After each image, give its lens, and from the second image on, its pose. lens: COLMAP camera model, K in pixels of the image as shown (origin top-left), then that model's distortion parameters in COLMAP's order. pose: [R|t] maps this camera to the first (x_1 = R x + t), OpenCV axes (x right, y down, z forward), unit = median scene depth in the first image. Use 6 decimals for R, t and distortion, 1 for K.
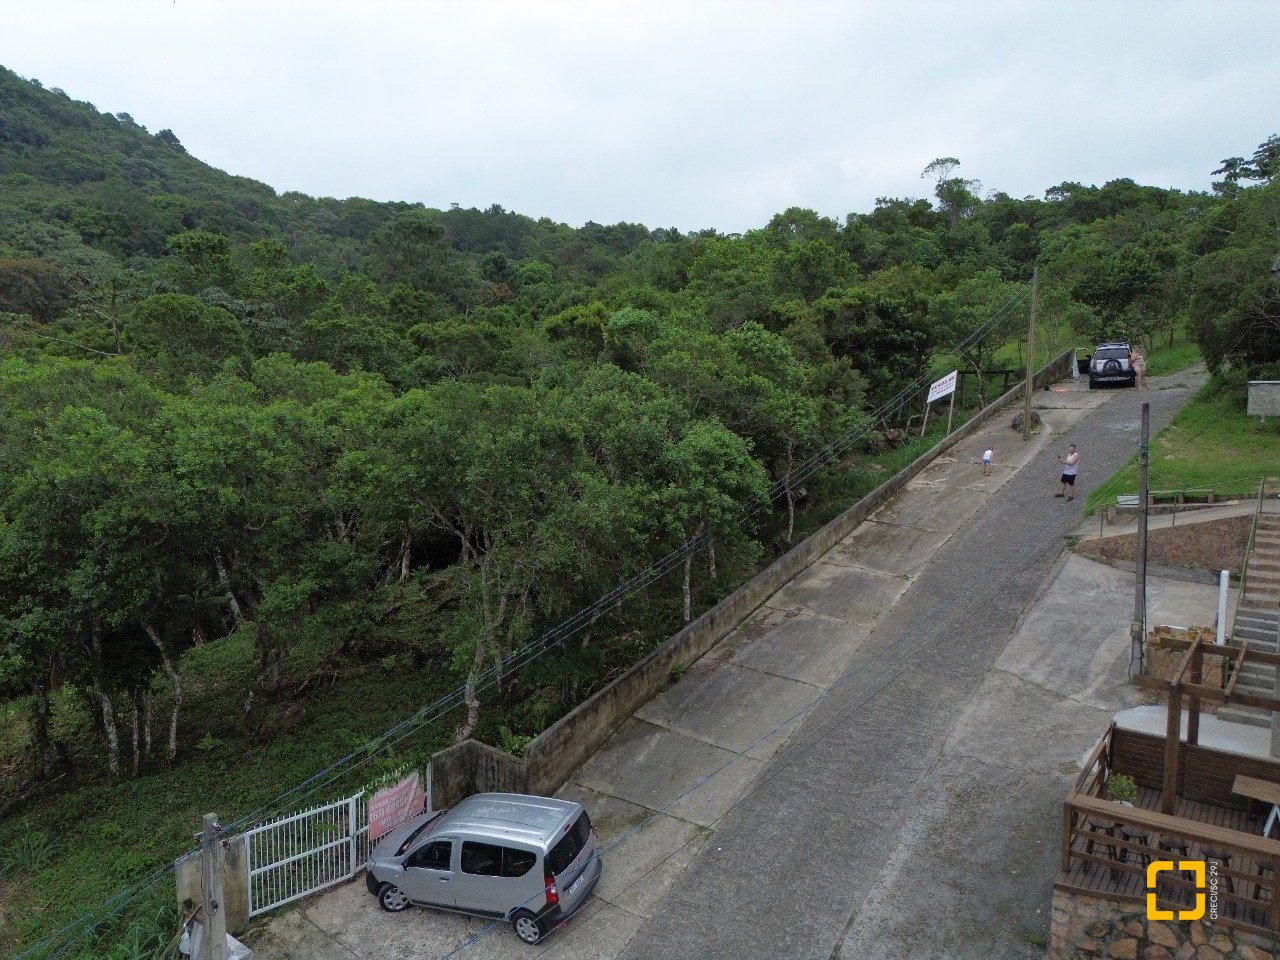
lens RADIAL K [[941.7, 0, 692.5], [0, 941.7, 476.8], [0, 0, 1]] dist [0.006506, 0.001375]
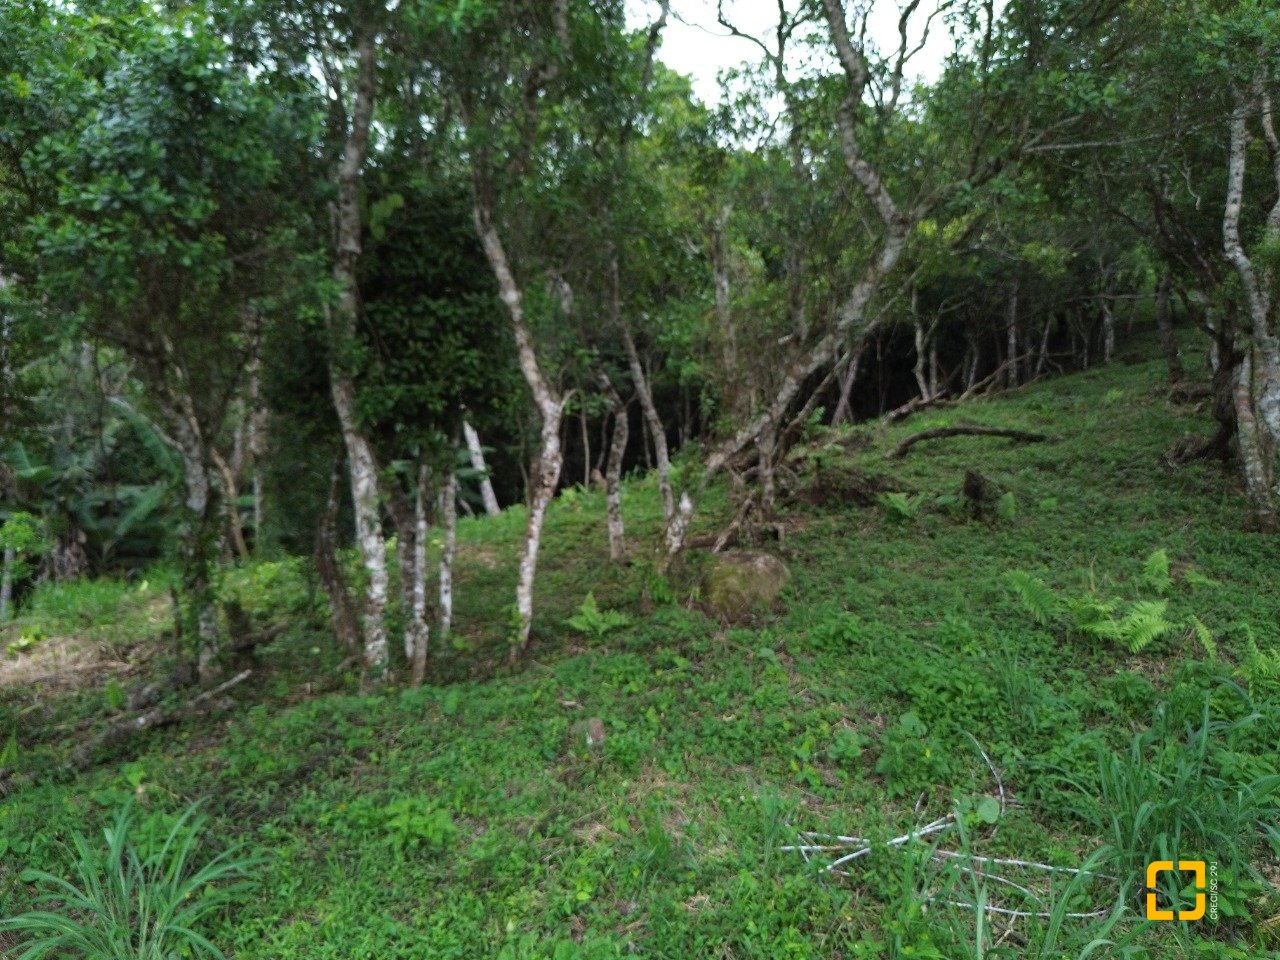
lens RADIAL K [[915.5, 0, 643.6], [0, 915.5, 485.7], [0, 0, 1]] dist [0.051104, -0.052628]
pose [[0.986739, 0.006548, -0.162183, -0.457188], [-0.014480, 0.998753, -0.047775, 0.259488], [0.161668, 0.049490, 0.985603, 0.670771]]
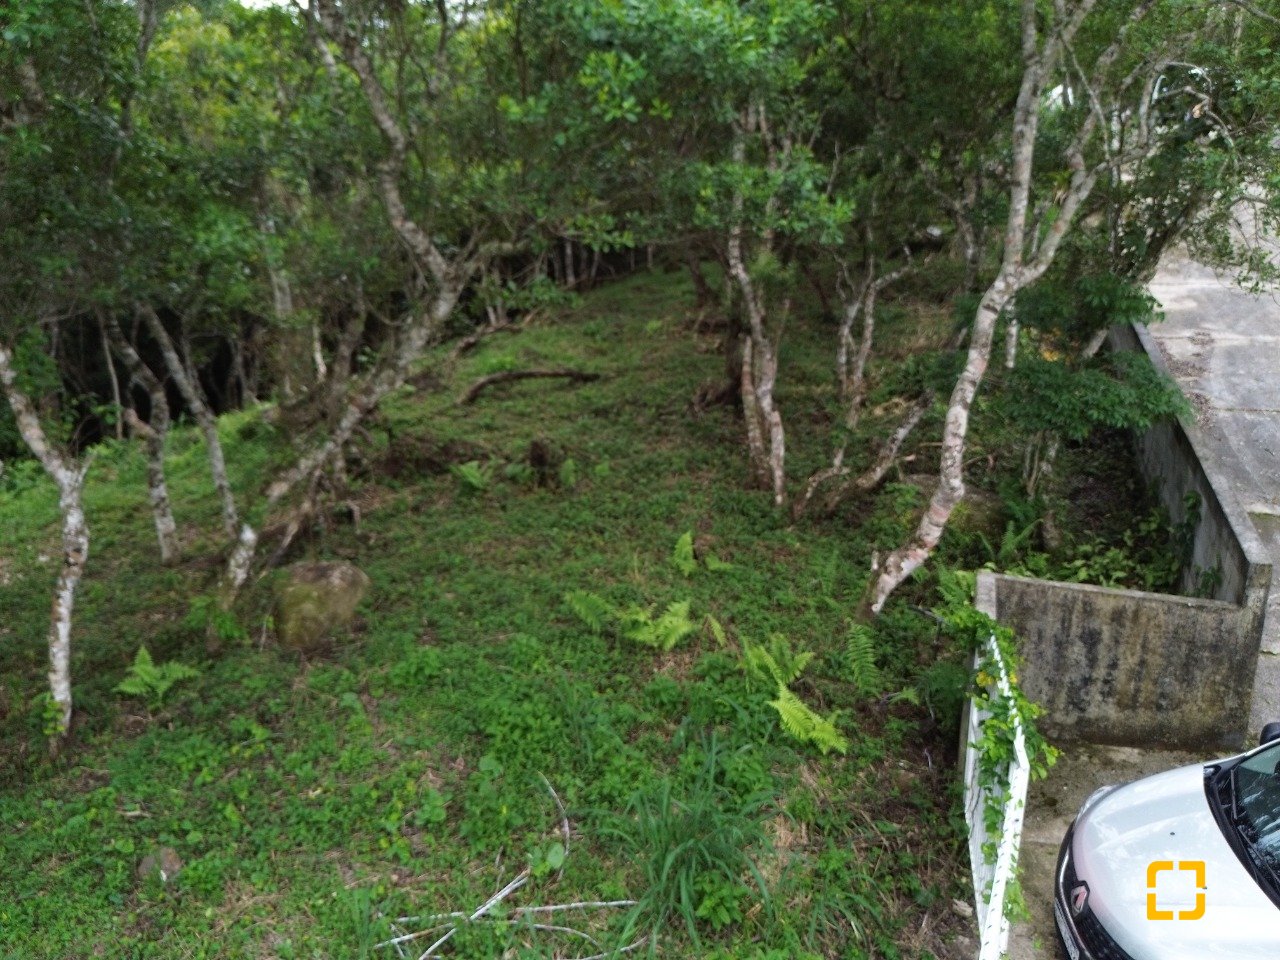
lens RADIAL K [[915.5, 0, 643.6], [0, 915.5, 485.7], [0, 0, 1]] dist [0.051104, -0.052628]
pose [[0.958361, -0.066277, 0.277761, -0.451929], [0.036864, 0.993269, 0.109812, 0.190673], [-0.283170, -0.095000, 0.954353, 0.662238]]
